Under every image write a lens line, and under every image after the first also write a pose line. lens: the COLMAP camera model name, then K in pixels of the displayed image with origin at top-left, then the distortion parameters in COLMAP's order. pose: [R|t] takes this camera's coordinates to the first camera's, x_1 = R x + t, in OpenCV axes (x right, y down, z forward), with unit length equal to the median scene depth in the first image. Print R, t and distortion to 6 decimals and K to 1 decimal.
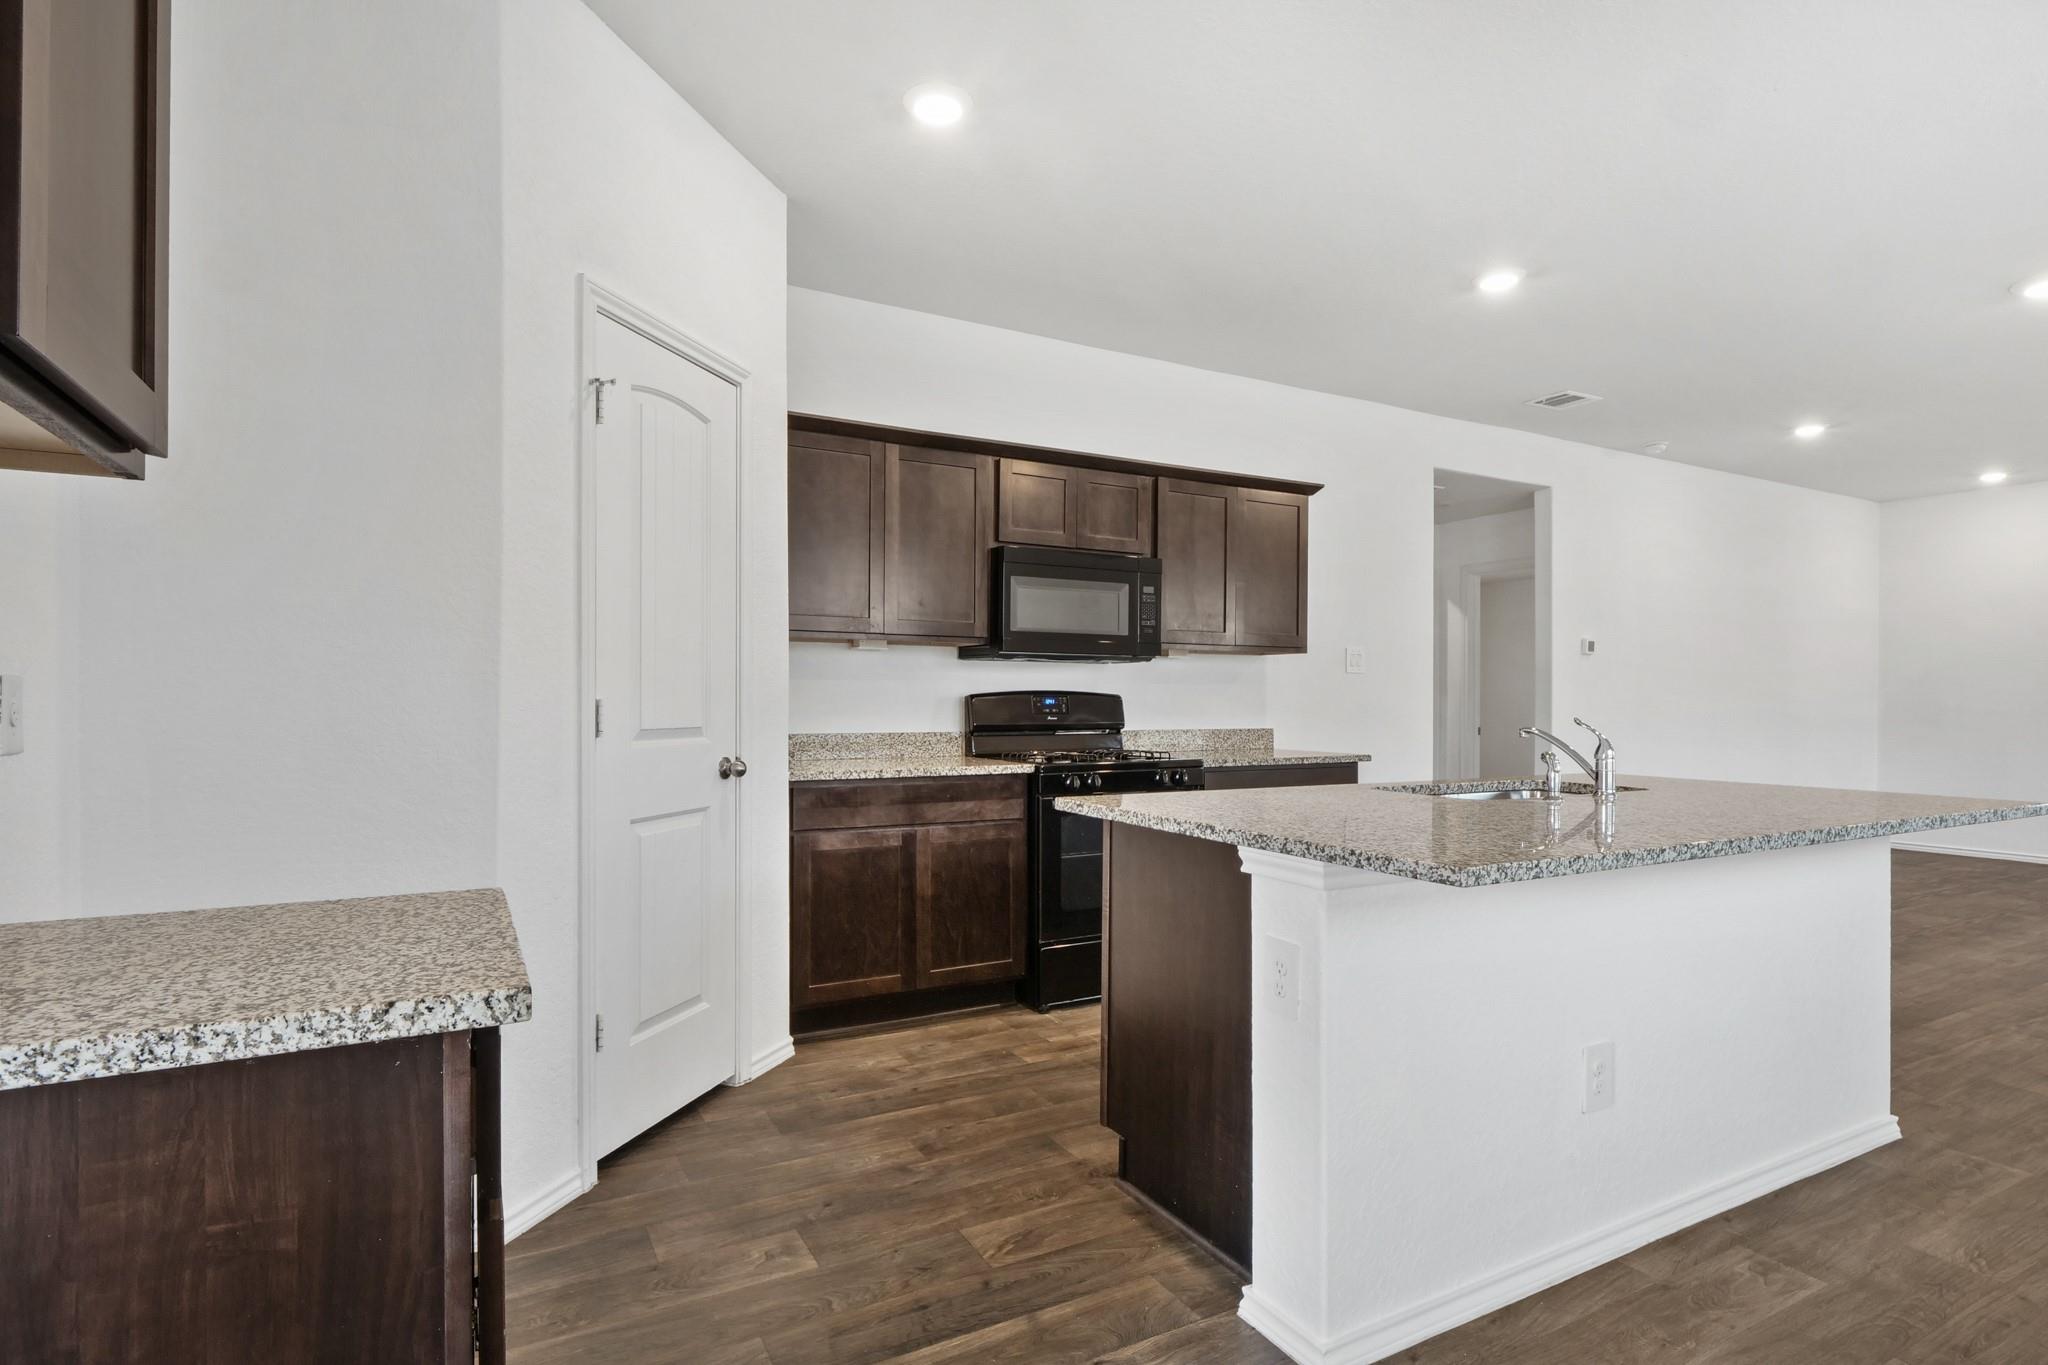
lens RADIAL K [[1015.2, 0, 1023.2], [0, 1015.2, 692.9], [0, 0, 1]] dist [-0.010251, -0.001016]
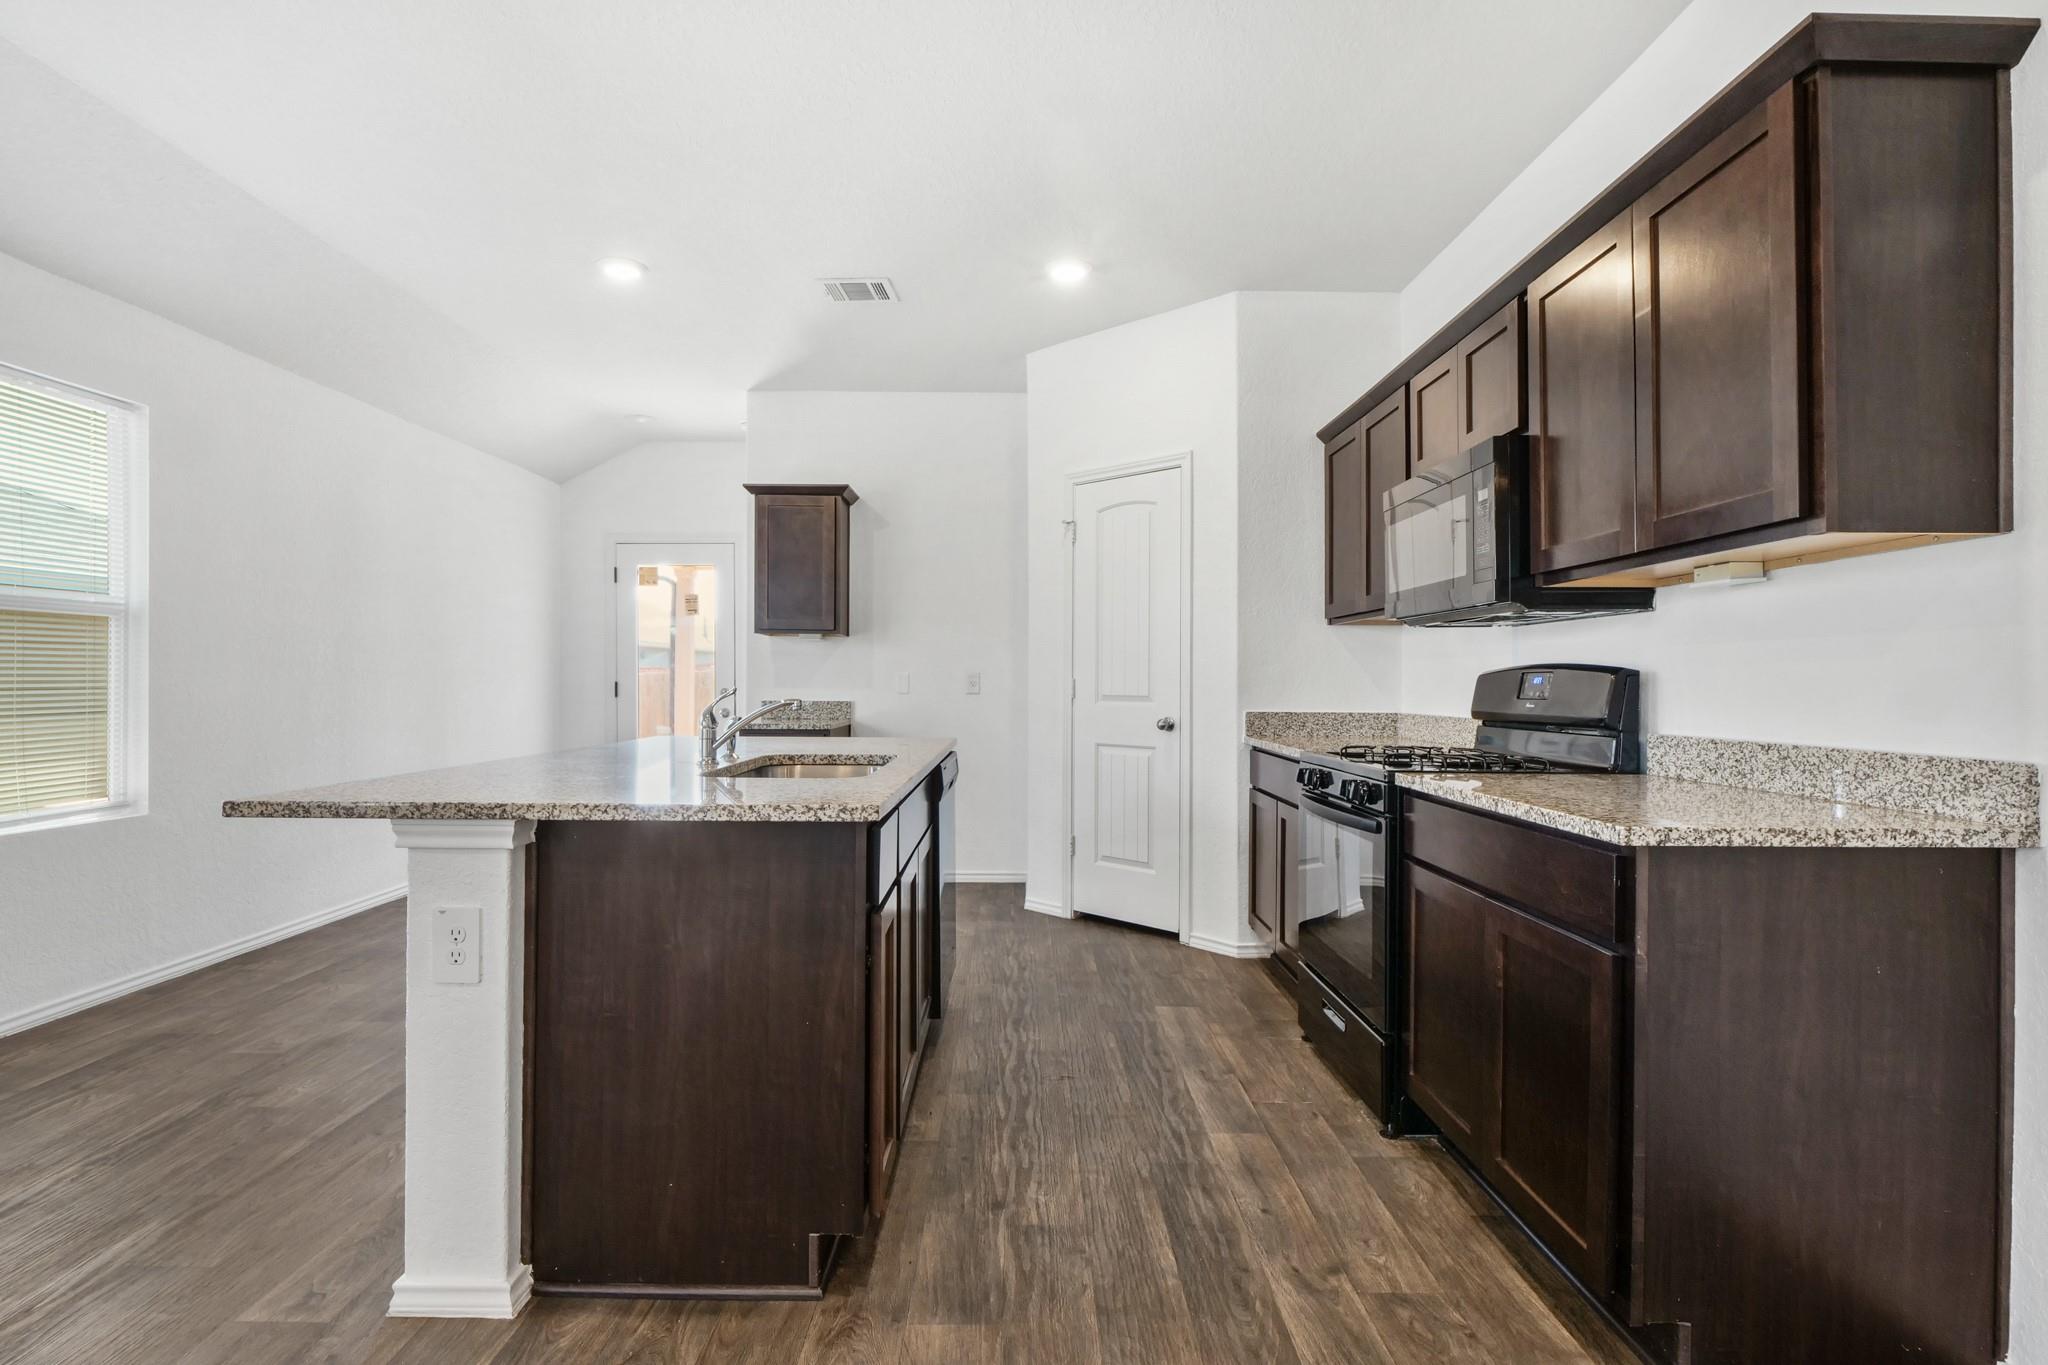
lens RADIAL K [[1015.2, 0, 1027.2], [0, 1015.2, 676.8], [0, 0, 1]] dist [-0.010251, -0.001016]
pose [[-0.481443, -0.007817, -0.876443, 1.101987], [0.003359, 0.999936, -0.010764, 0.018949], [0.876471, -0.008126, -0.481386, 1.492692]]
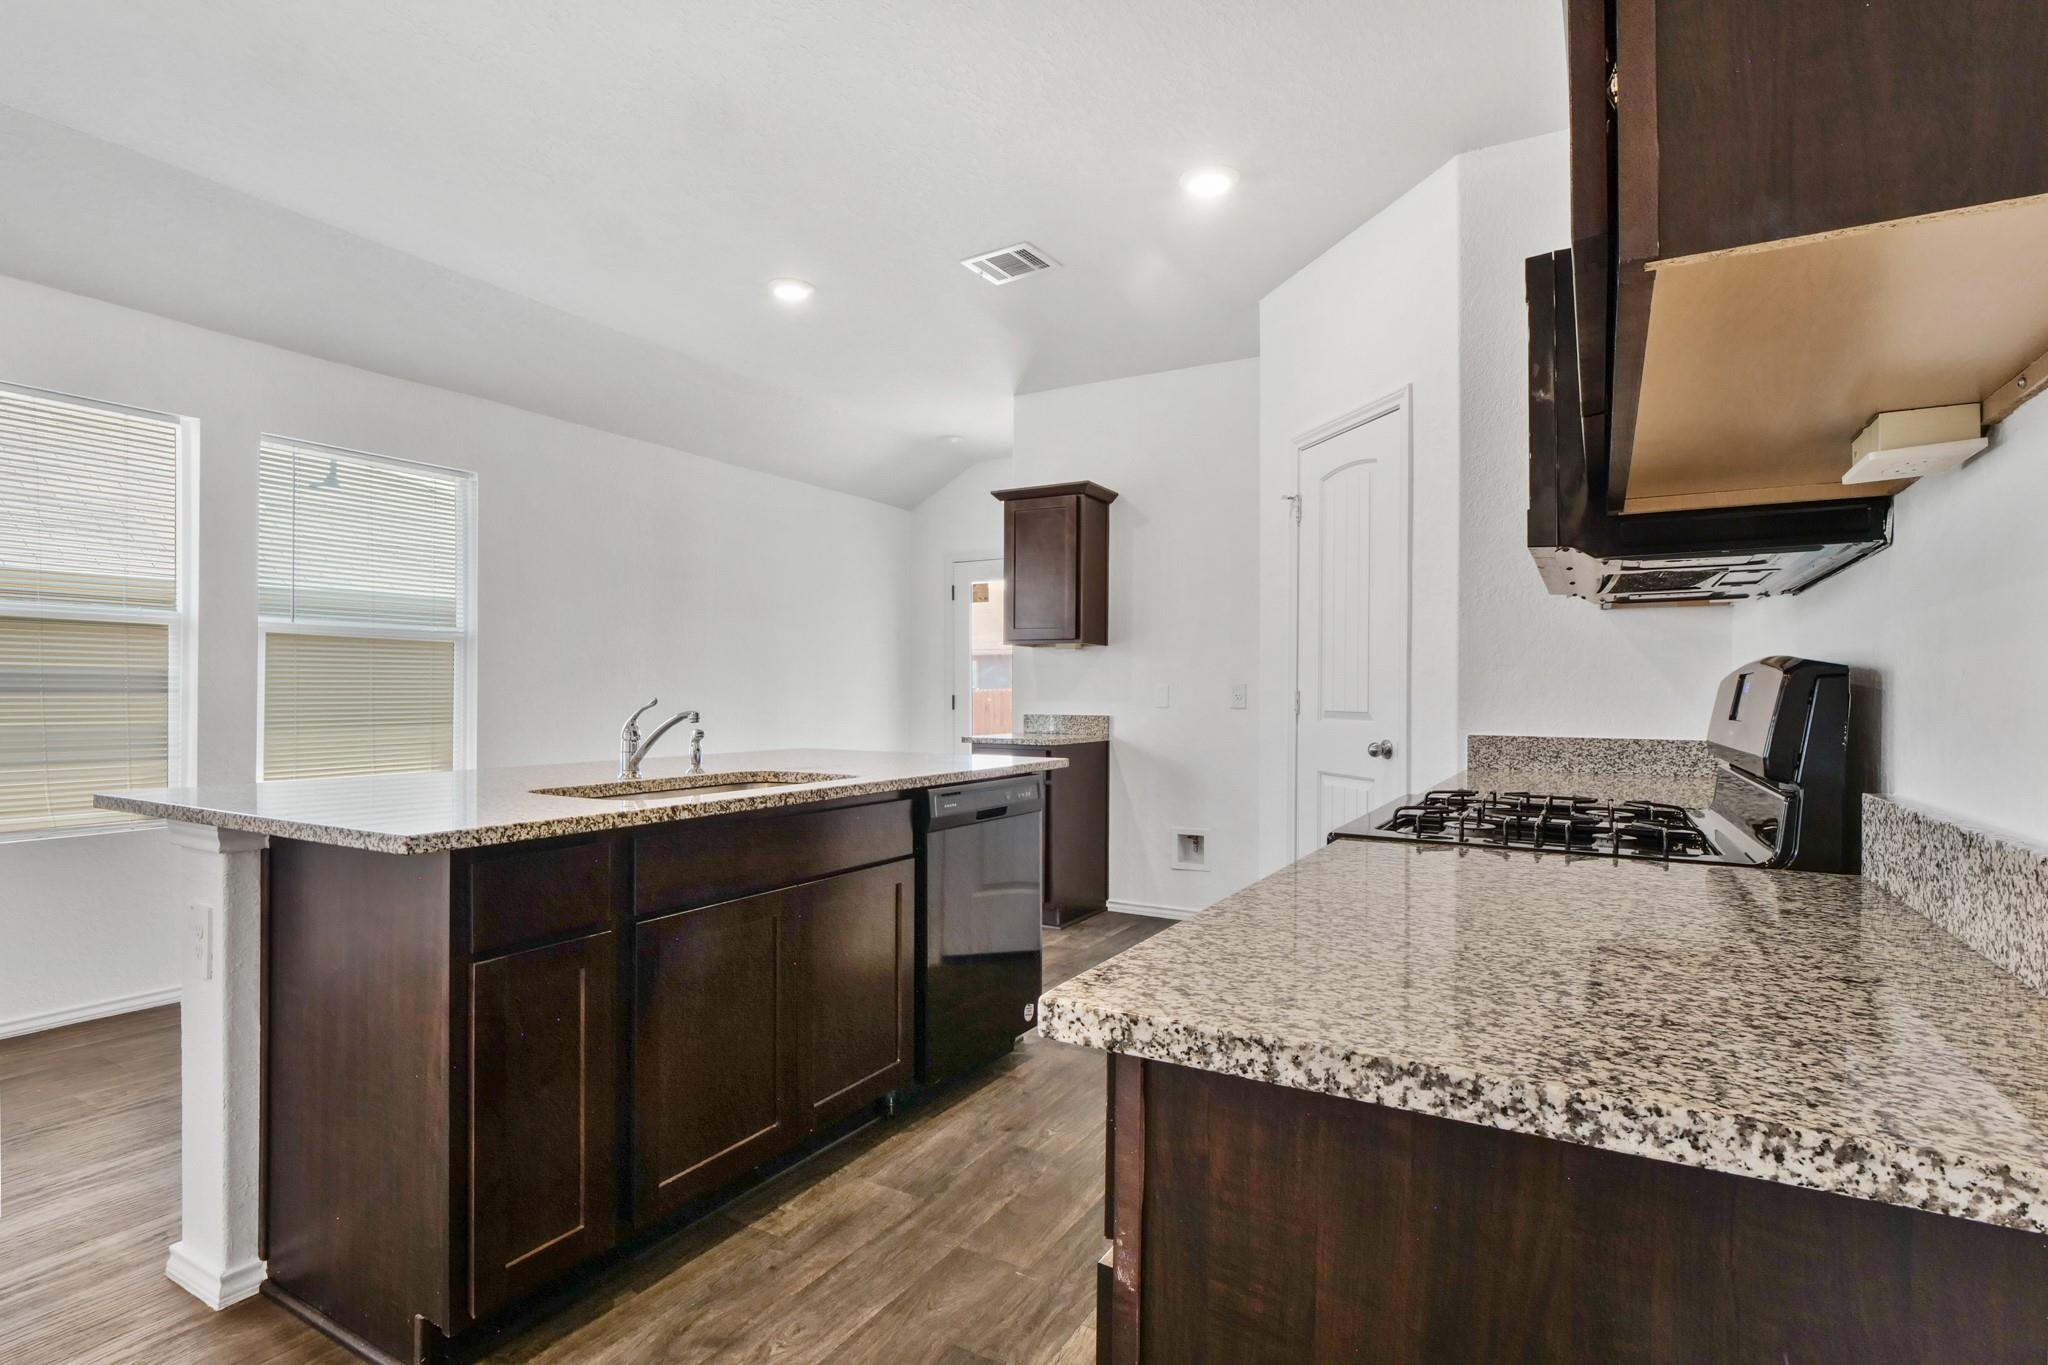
lens RADIAL K [[1015.2, 0, 1024.3], [0, 1015.2, 694.9], [0, 0, 1]] dist [-0.010251, -0.001016]
pose [[-0.852342, -0.005351, -0.522957, 0.638460], [-0.000733, 0.999959, -0.009037, 0.022709], [0.522984, -0.007319, -0.852311, 1.706490]]
